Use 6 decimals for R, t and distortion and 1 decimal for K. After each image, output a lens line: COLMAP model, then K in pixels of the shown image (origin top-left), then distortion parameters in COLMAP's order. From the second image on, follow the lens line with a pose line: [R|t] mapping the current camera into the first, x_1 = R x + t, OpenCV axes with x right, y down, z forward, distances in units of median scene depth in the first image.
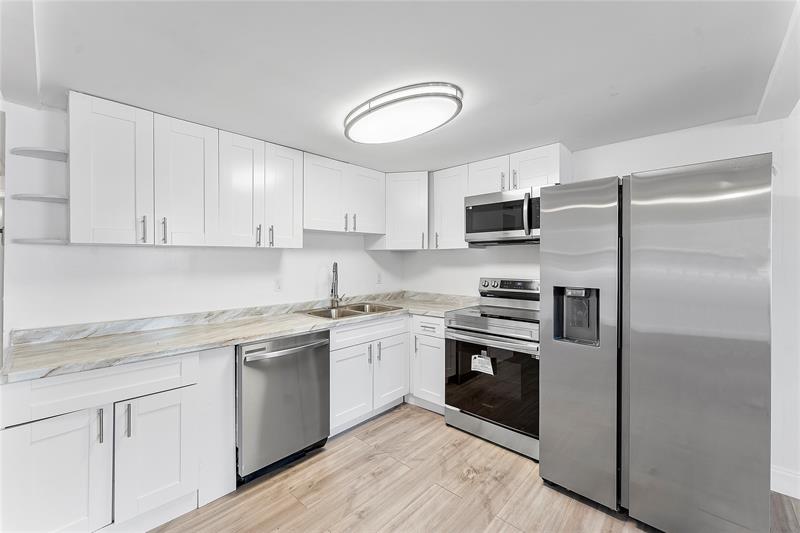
lens RADIAL K [[324.6, 0, 399.8], [0, 324.6, 259.0], [0, 0, 1]] dist [-0.000873, -0.000427]
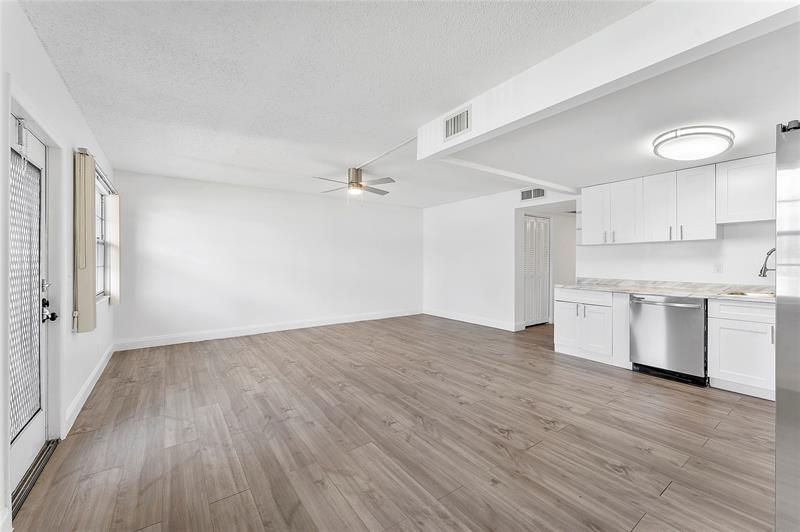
lens RADIAL K [[328.0, 0, 390.1], [0, 328.0, 260.4], [0, 0, 1]] dist [0.001456, 0.000351]
pose [[-0.215404, 0.000779, -0.976525, 1.334576], [0.005721, 0.999984, -0.000464, 0.047751], [0.976508, -0.005686, -0.215405, 0.021265]]
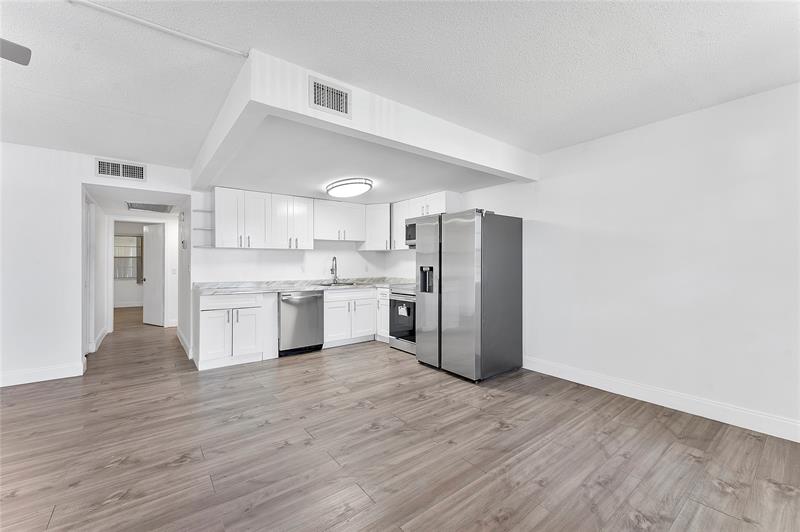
lens RADIAL K [[328.0, 0, 401.3], [0, 328.0, 263.2], [0, 0, 1]] dist [0.001456, 0.000351]
pose [[0.988178, 0.001195, -0.153304, 0.534862], [-0.000859, 0.999997, 0.002255, 0.045238], [0.153306, -0.002097, 0.988177, -0.869026]]
